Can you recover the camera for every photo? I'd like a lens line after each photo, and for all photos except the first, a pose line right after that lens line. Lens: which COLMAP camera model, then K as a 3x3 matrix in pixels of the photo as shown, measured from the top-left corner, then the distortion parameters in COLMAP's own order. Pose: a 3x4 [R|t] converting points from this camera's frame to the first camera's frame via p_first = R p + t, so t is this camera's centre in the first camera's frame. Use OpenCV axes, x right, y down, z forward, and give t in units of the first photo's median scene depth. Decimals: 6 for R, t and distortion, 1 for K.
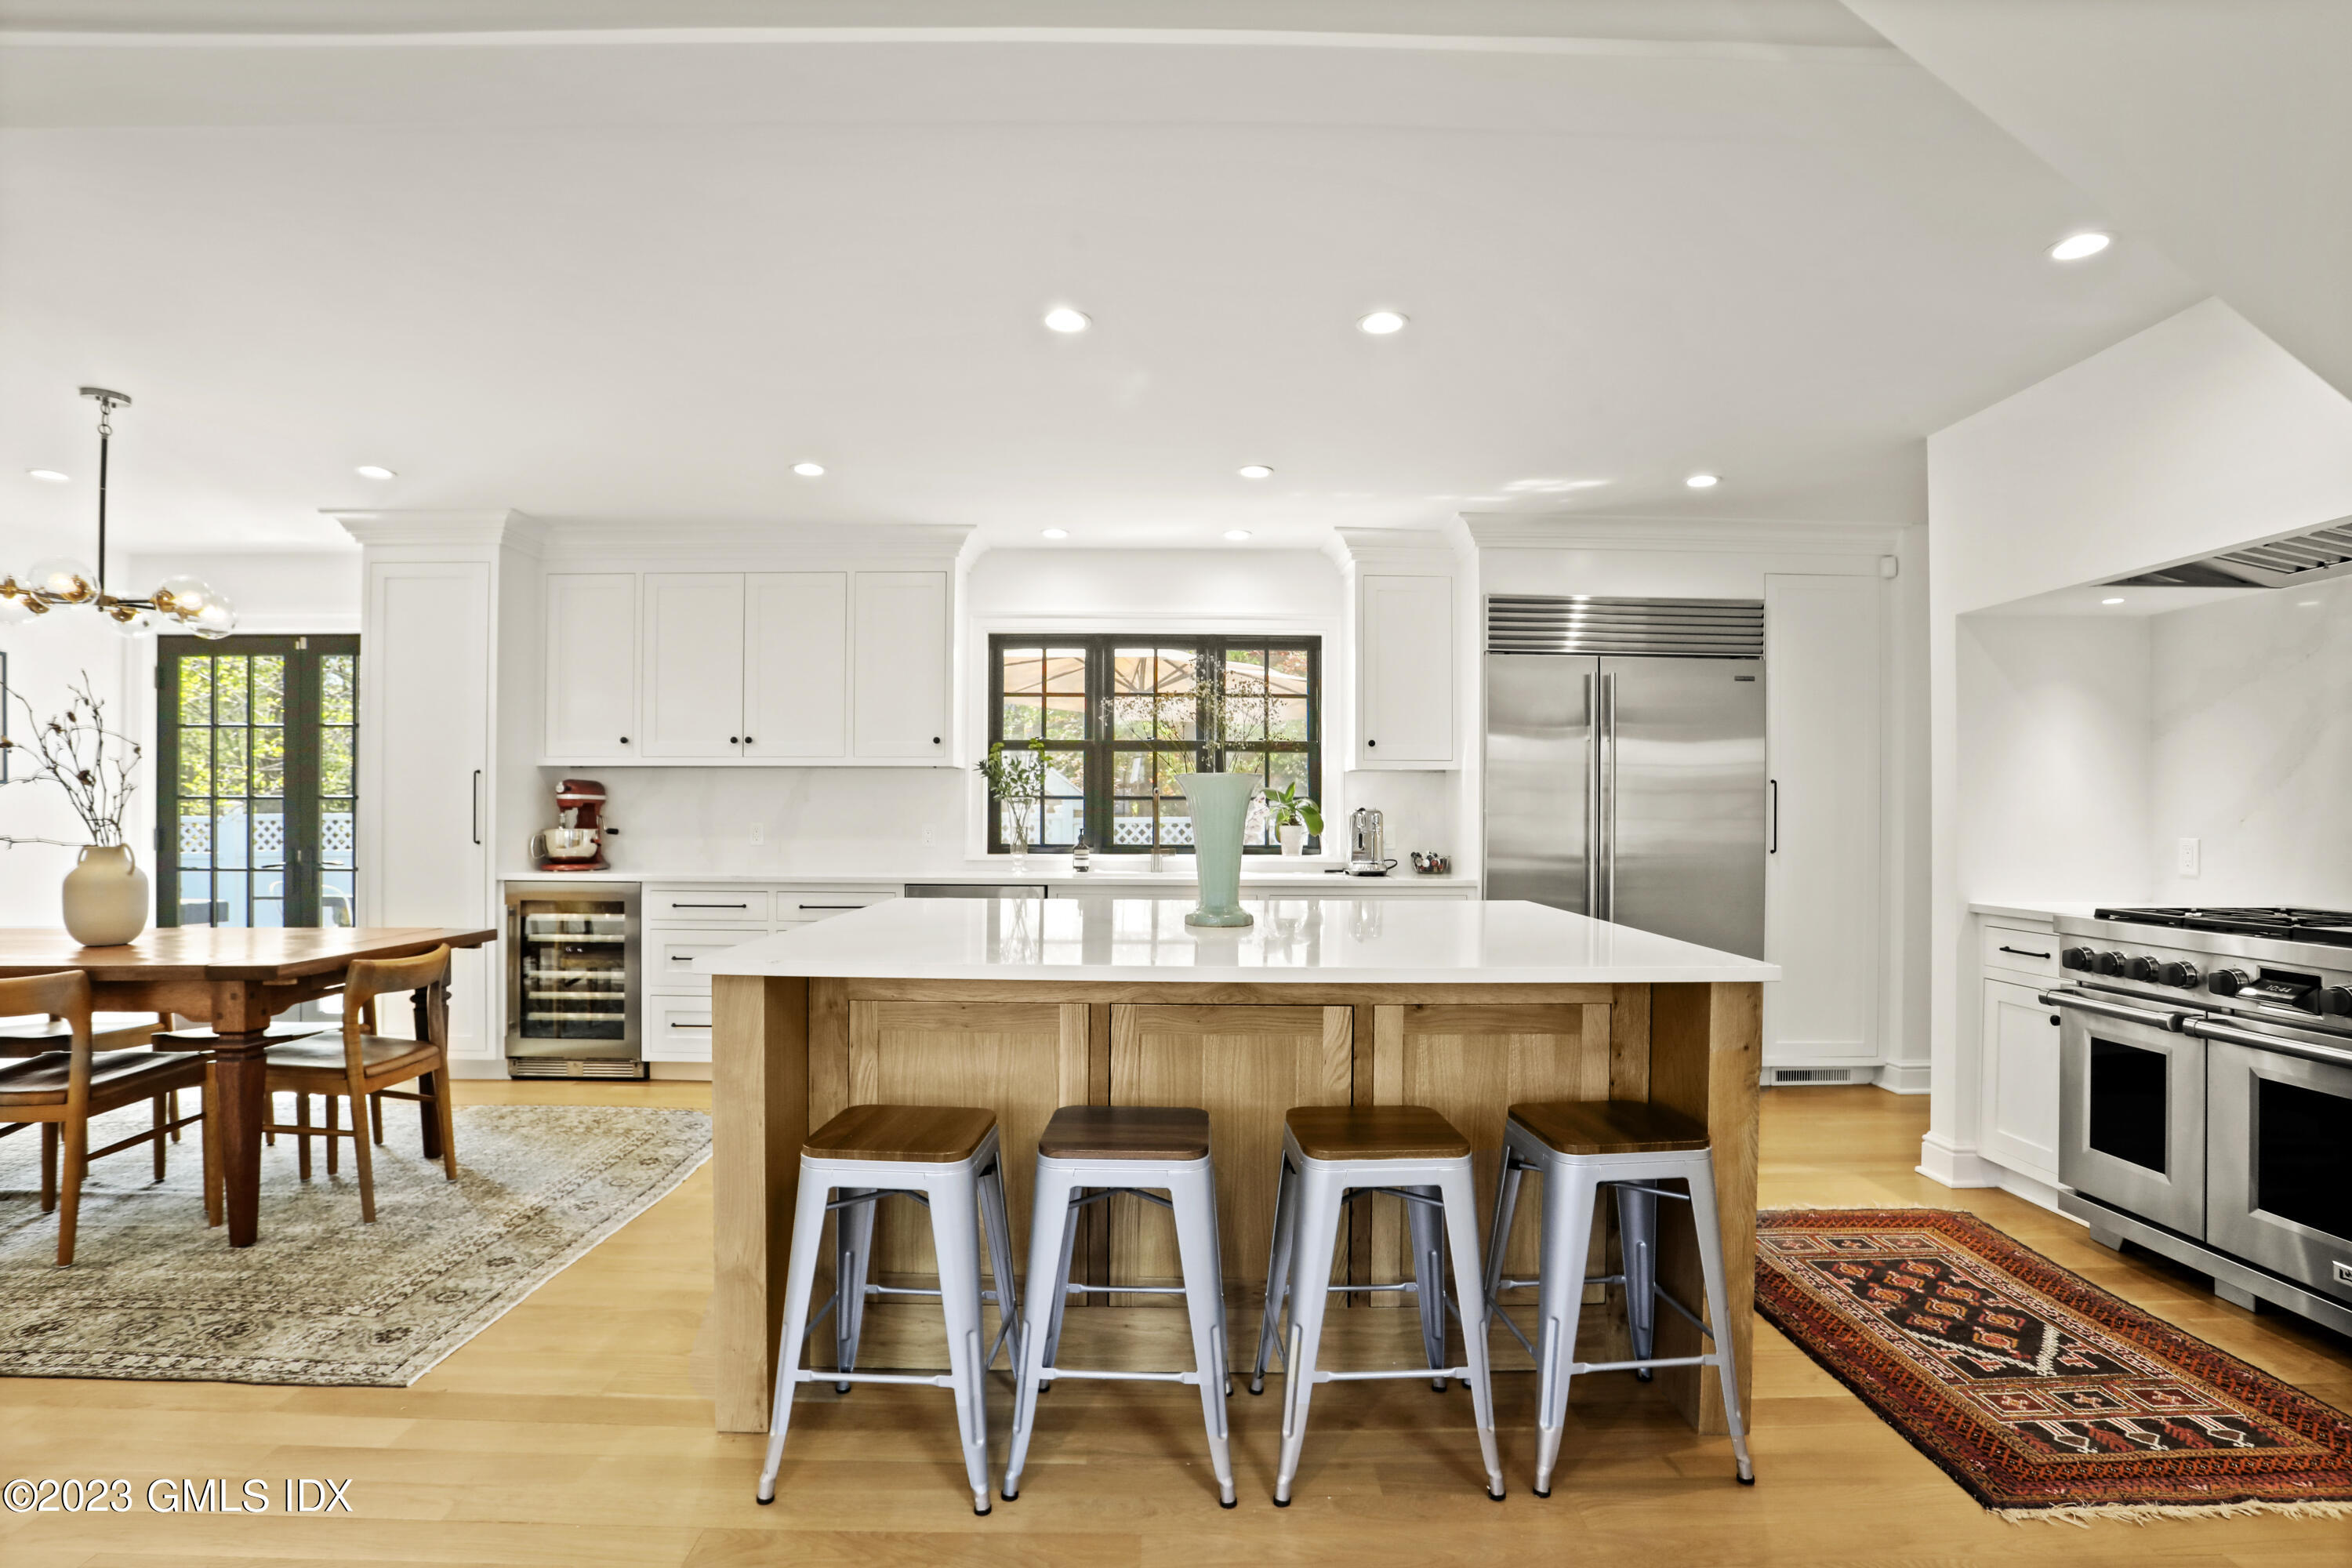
lens RADIAL K [[1160.2, 0, 1161.0], [0, 1160.2, 814.8], [0, 0, 1]] dist [-0.076046, 0.034228]
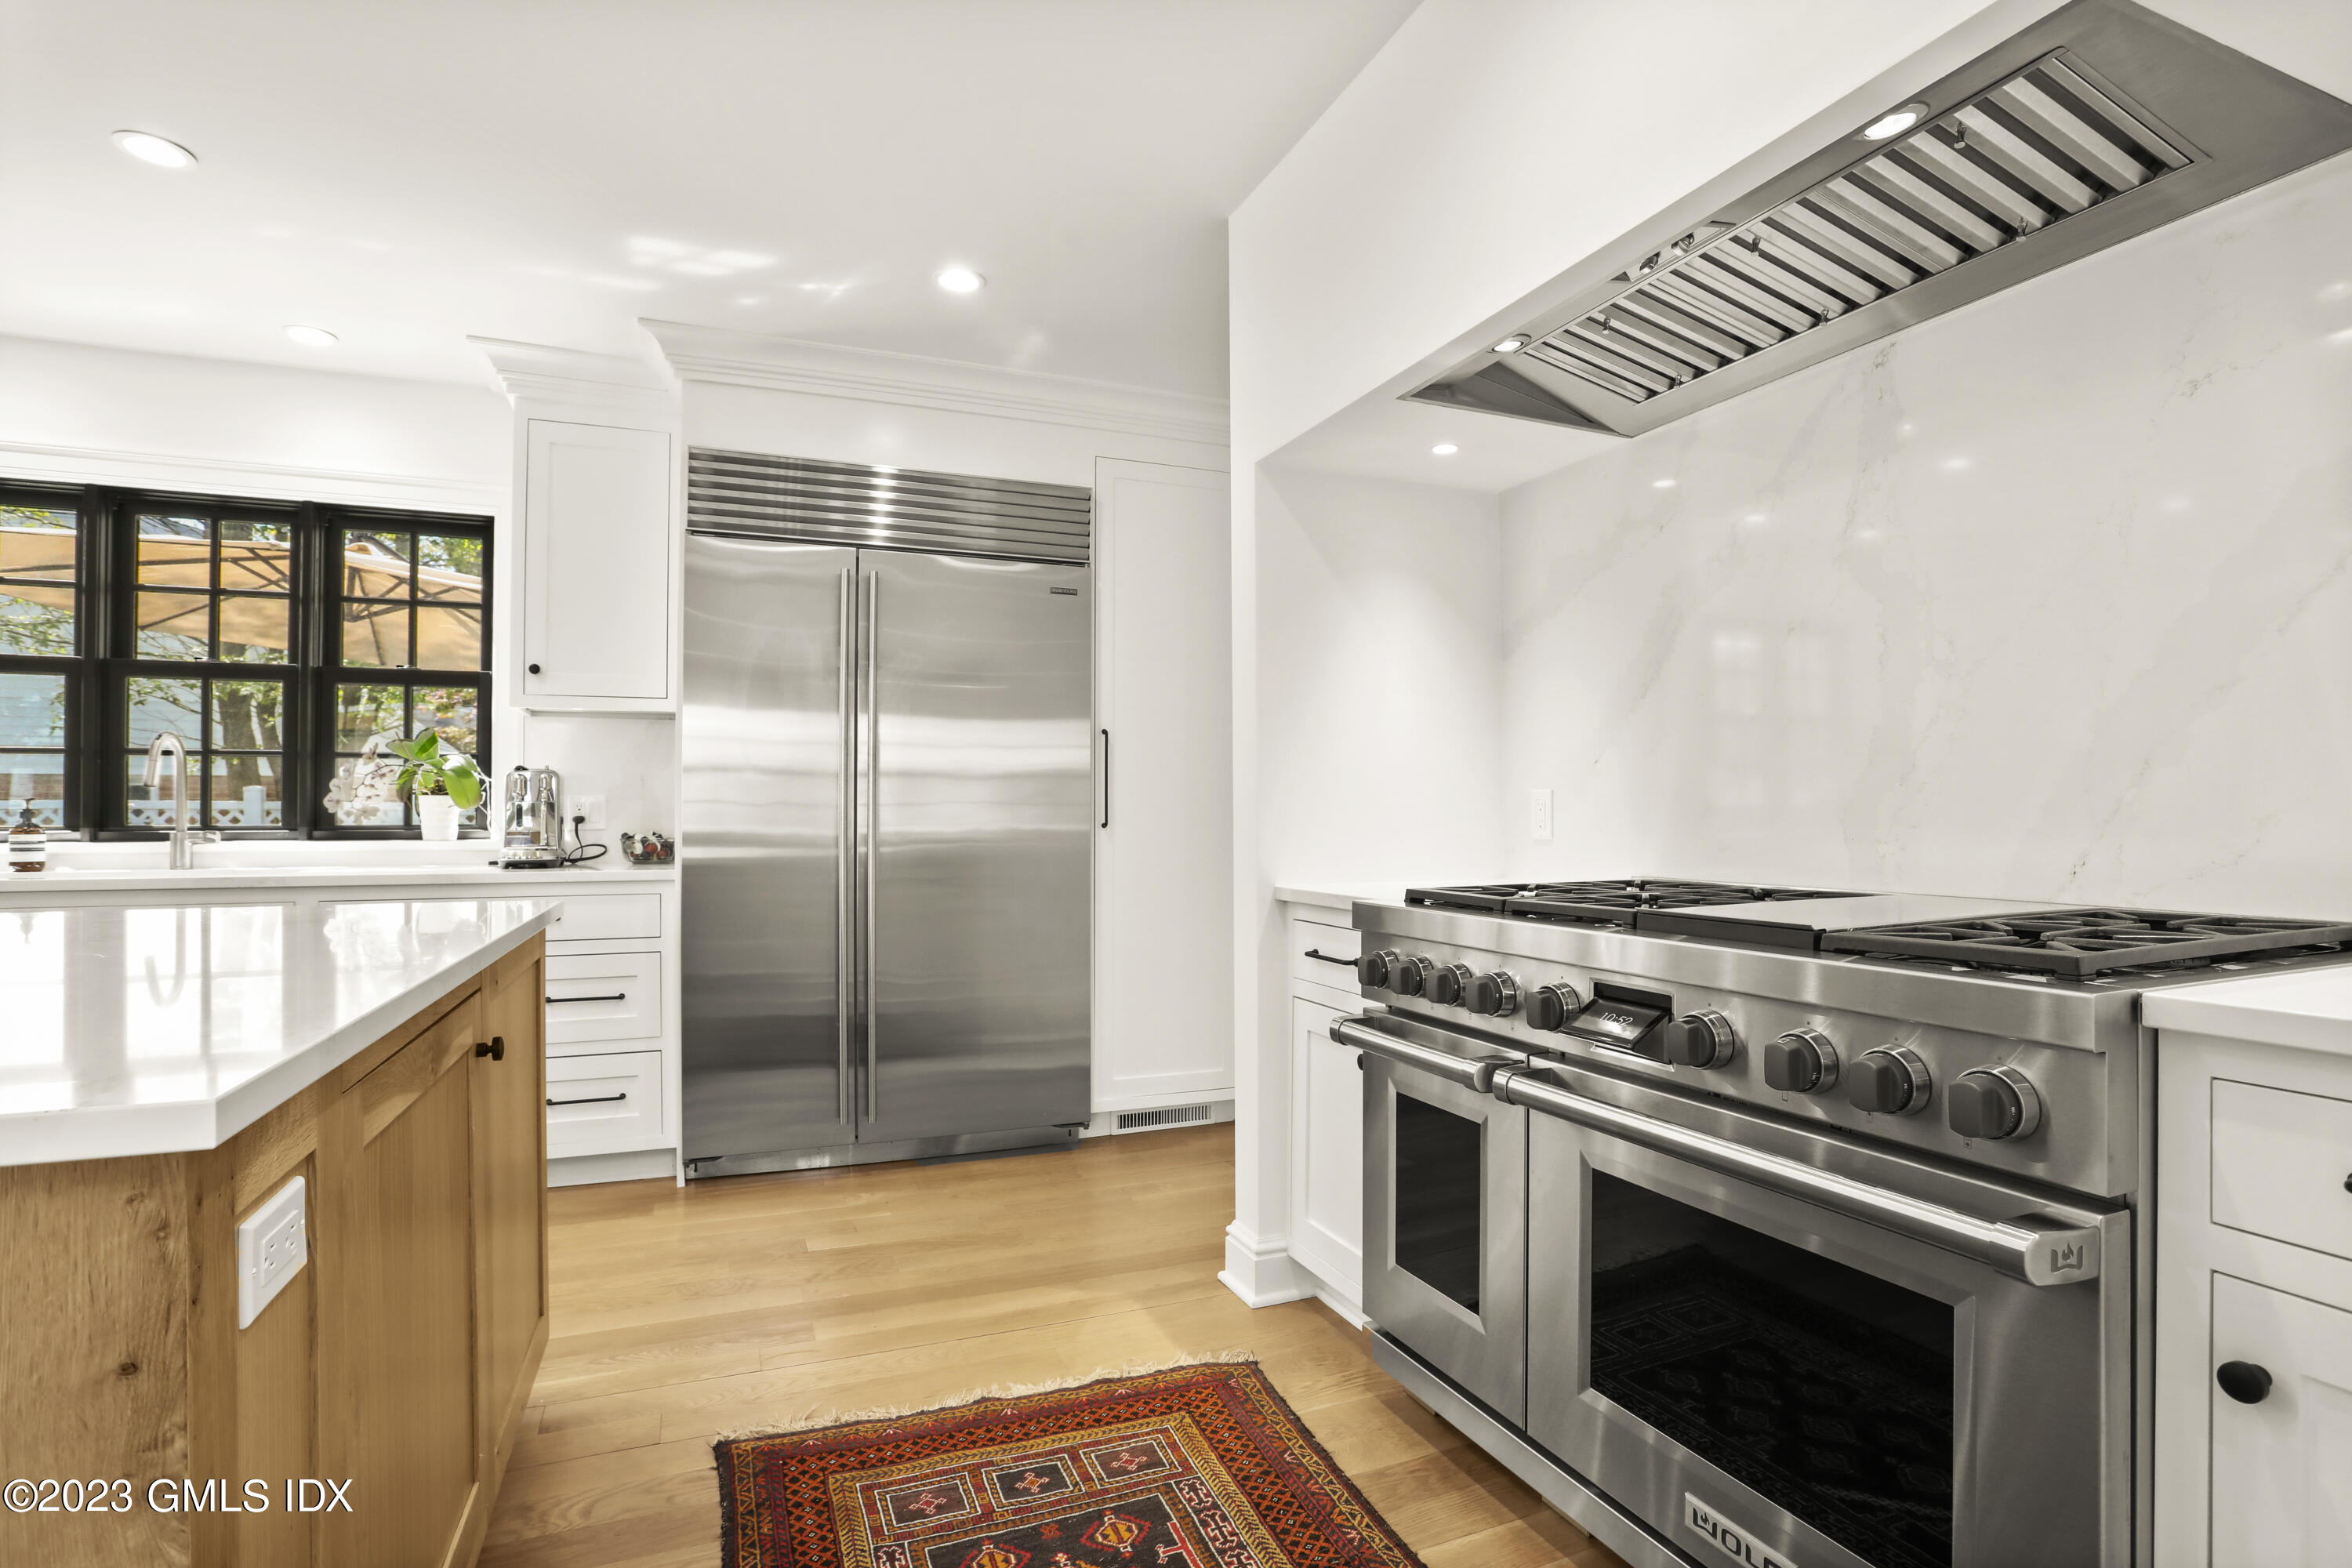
lens RADIAL K [[1160.2, 0, 1161.0], [0, 1160.2, 814.8], [0, 0, 1]] dist [-0.076046, 0.034228]
pose [[0.931909, -0.006167, 0.362640, 0.415302], [0.006599, 0.999978, 0.000048, 0.035940], [-0.362632, 0.002349, 0.931929, 0.386472]]
